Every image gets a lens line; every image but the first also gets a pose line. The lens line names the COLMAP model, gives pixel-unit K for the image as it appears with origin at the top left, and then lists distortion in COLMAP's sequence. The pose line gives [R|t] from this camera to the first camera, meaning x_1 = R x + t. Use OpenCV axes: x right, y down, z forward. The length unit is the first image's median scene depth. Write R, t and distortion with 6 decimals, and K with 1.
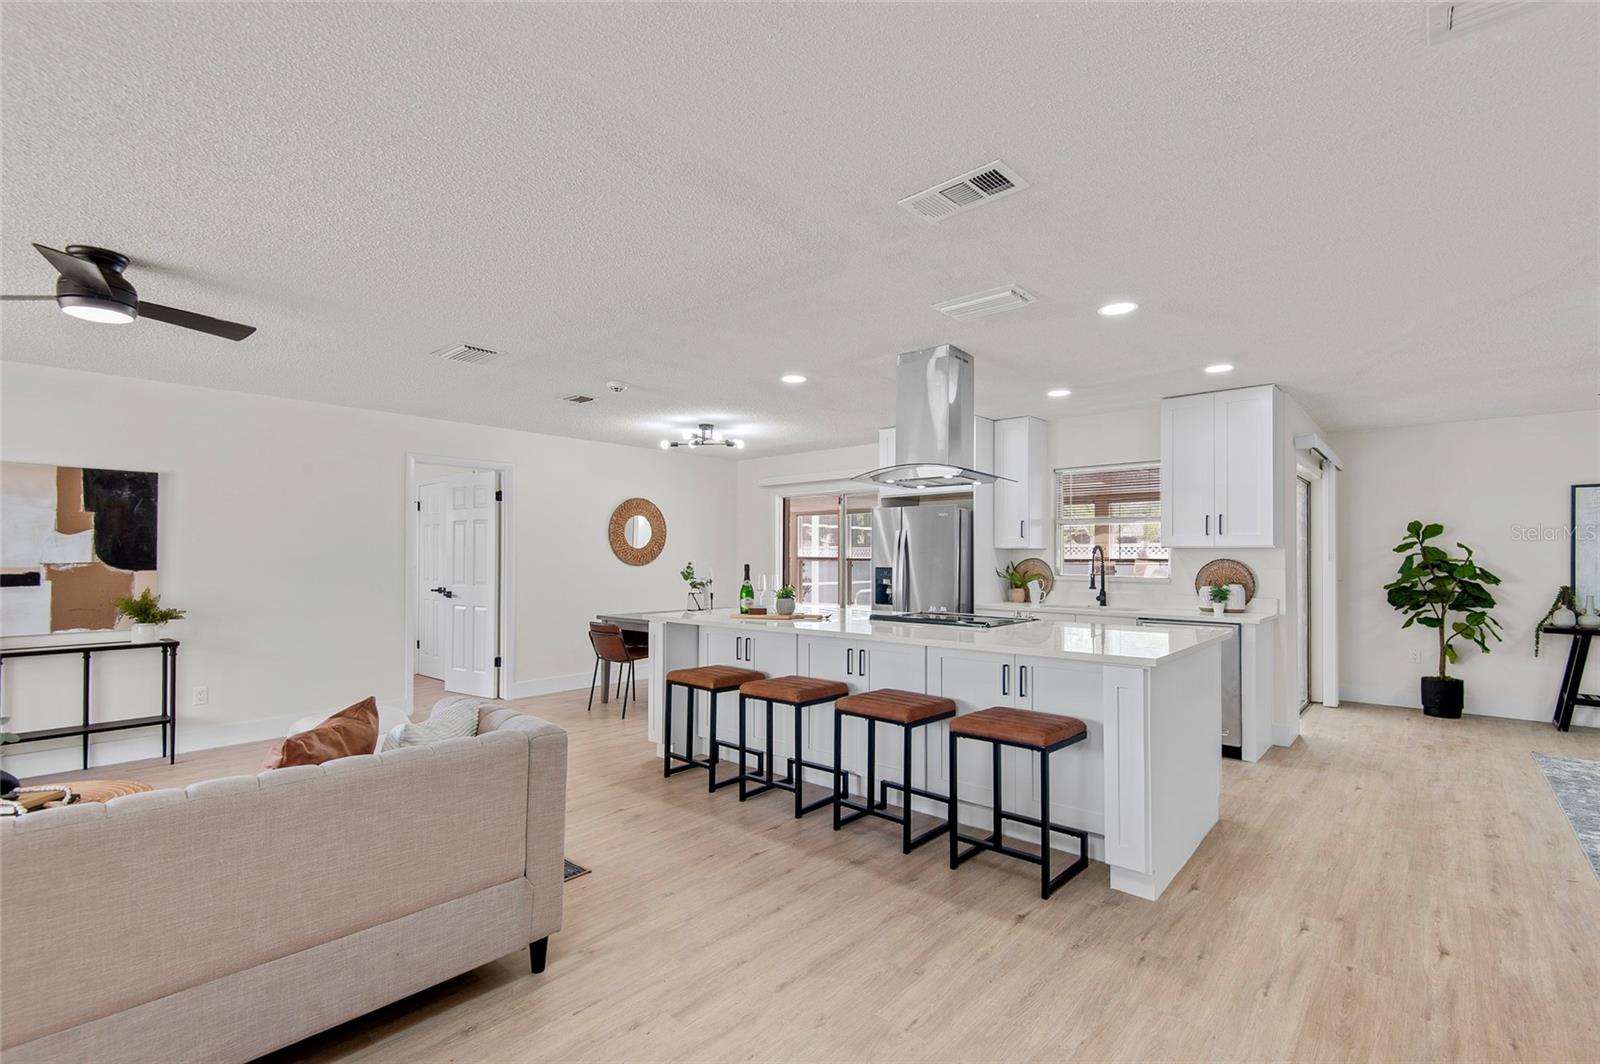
lens RADIAL K [[733.8, 0, 798.8], [0, 733.8, 556.9], [0, 0, 1]] dist [0.000968, -0.000505]
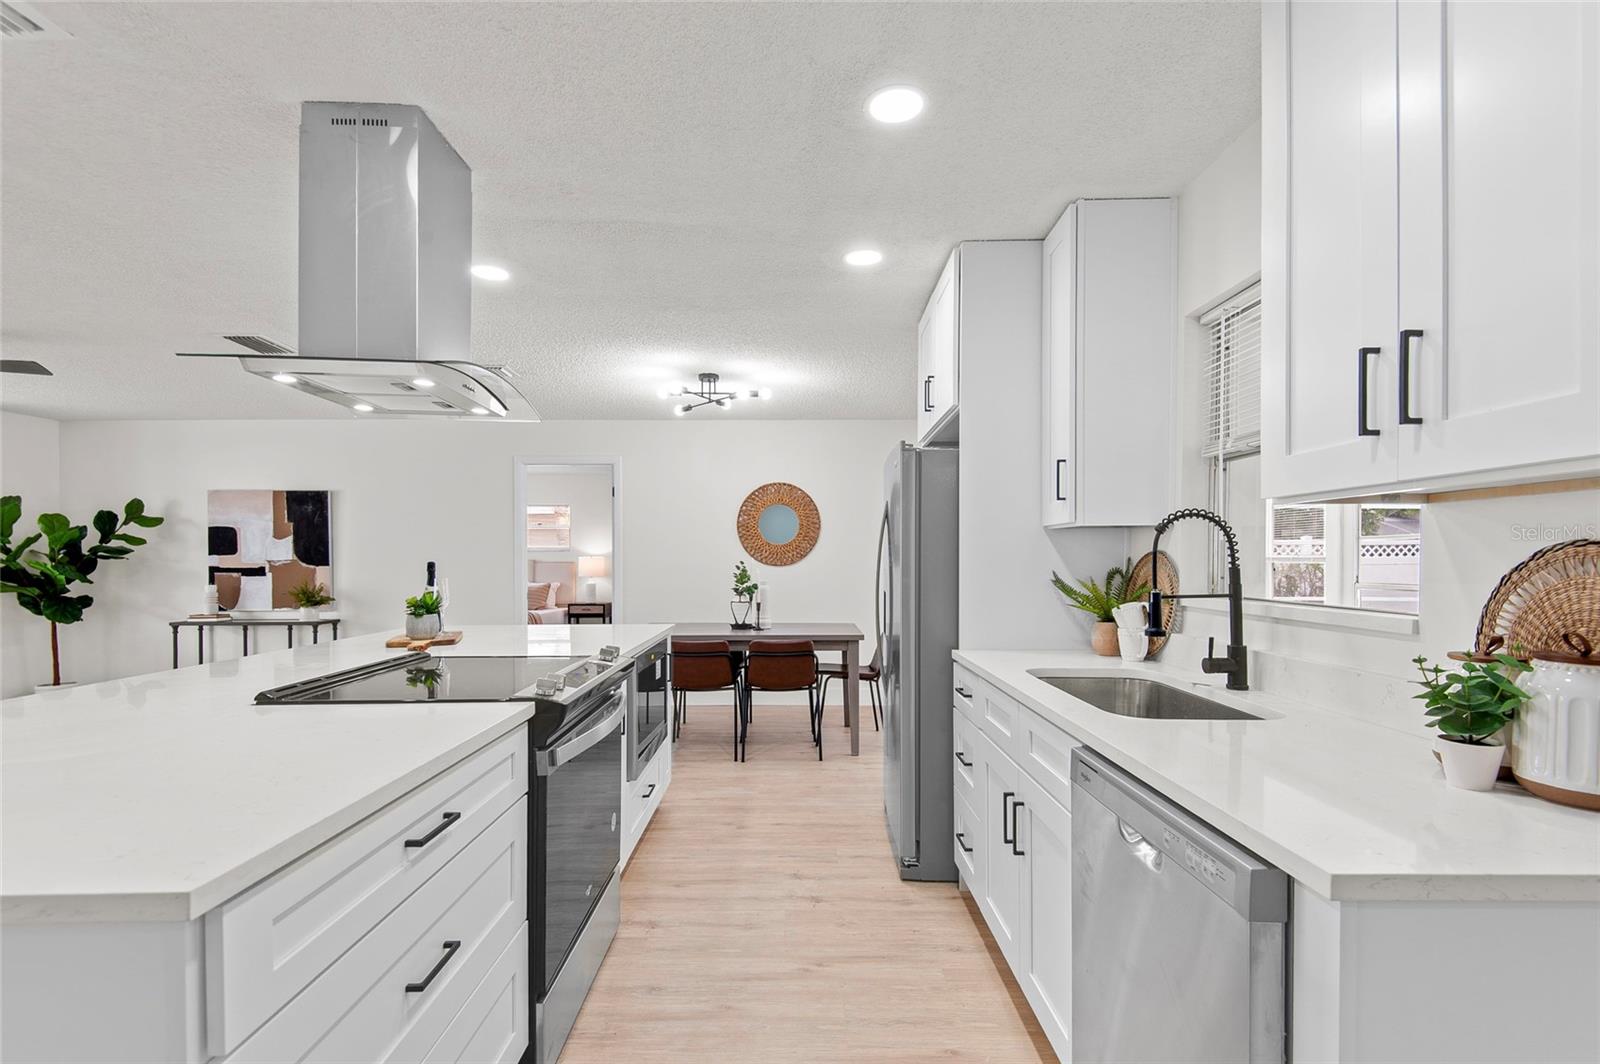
lens RADIAL K [[733.8, 0, 798.8], [0, 733.8, 556.9], [0, 0, 1]] dist [0.000968, -0.000505]
pose [[0.662600, -0.003375, -0.748966, 0.675442], [0.002162, 0.999994, -0.002594, 0.007708], [0.748971, 0.000099, 0.662603, 0.793462]]
